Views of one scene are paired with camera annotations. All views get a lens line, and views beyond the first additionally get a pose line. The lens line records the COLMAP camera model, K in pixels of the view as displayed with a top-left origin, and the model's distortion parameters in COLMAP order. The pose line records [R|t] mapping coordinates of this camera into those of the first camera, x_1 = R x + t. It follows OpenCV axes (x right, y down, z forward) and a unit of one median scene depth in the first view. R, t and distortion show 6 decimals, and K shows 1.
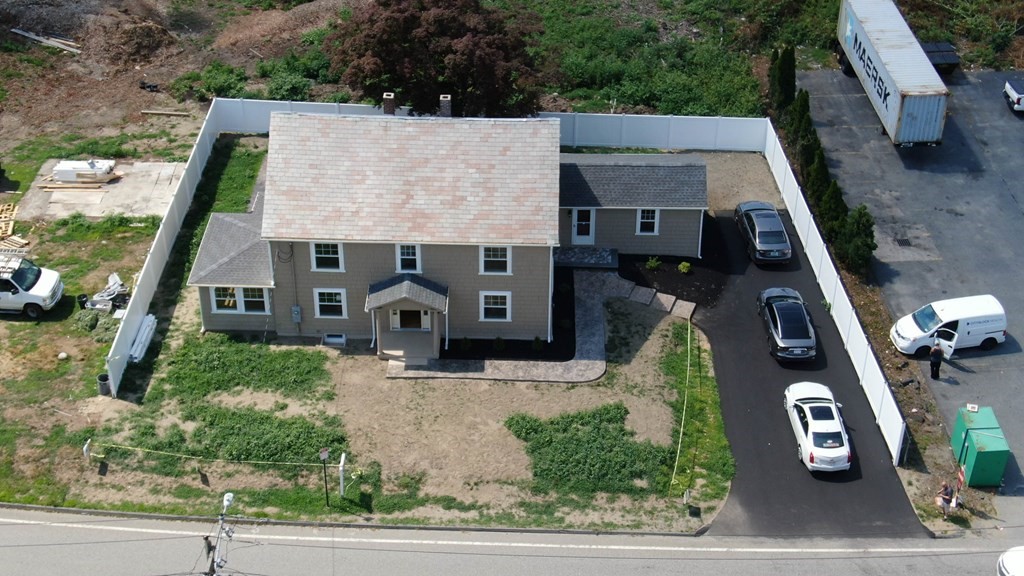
lens RADIAL K [[1580.4, 0, 511.9], [0, 1580.4, 285.3], [0, 0, 1]] dist [0.101938, 0.000000]
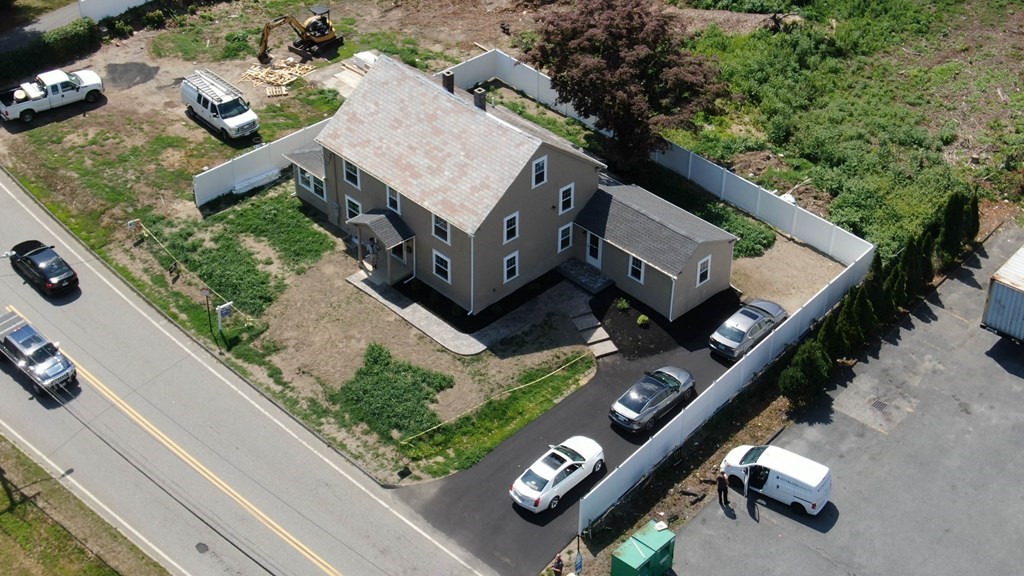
lens RADIAL K [[1580.4, 0, 512.6], [0, 1580.4, 289.8], [0, 0, 1]] dist [0.101938, 0.000000]
pose [[0.699272, 0.414704, -0.582271, 0.746646], [-0.396805, 0.902698, 0.166379, -0.195275], [0.594613, 0.114703, 0.795788, 0.082256]]
